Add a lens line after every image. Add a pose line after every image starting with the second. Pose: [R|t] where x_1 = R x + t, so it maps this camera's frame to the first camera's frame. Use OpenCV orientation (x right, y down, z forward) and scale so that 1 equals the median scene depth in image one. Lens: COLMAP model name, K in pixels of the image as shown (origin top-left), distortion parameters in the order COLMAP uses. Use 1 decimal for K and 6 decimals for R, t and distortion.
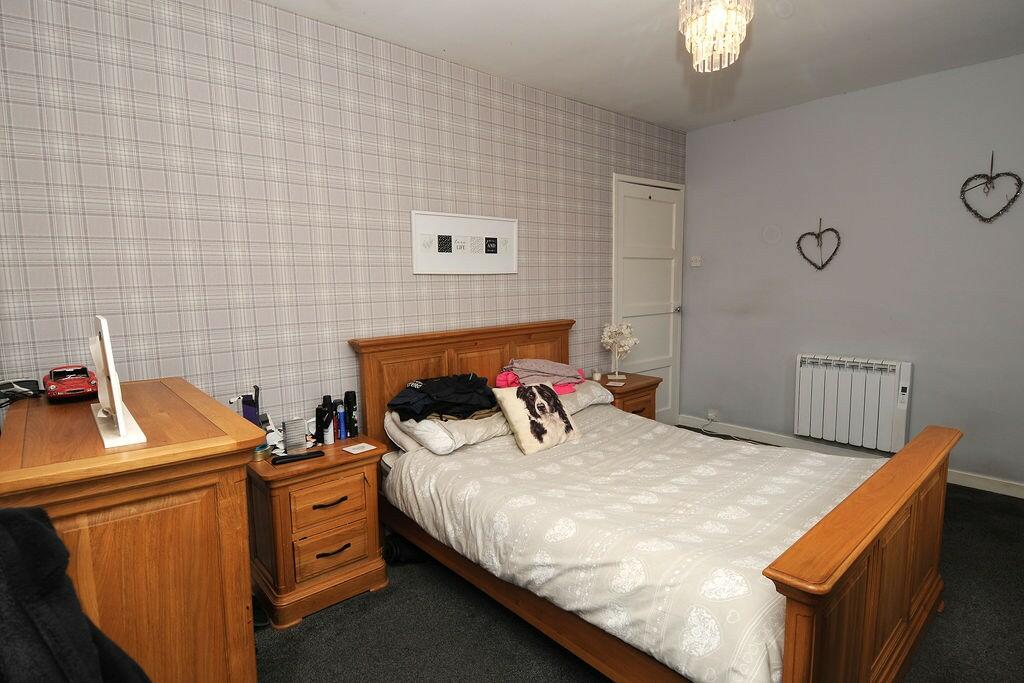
lens RADIAL K [[539.0, 0, 525.1], [0, 539.0, 342.5], [0, 0, 1]] dist [0.025531, -0.038205]
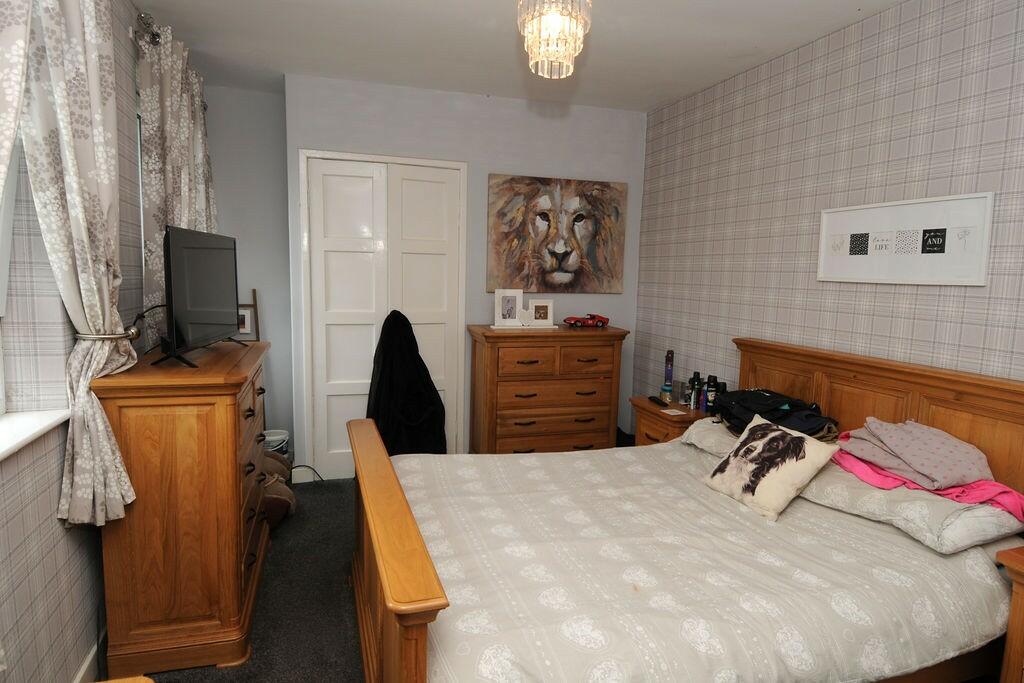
lens RADIAL K [[539.0, 0, 525.1], [0, 539.0, 342.5], [0, 0, 1]] dist [0.025531, -0.038205]
pose [[-0.365444, 0.115194, -0.923678, 0.783529], [-0.144243, 0.973318, 0.178453, -0.114417], [0.919589, 0.198449, -0.339078, 0.853721]]
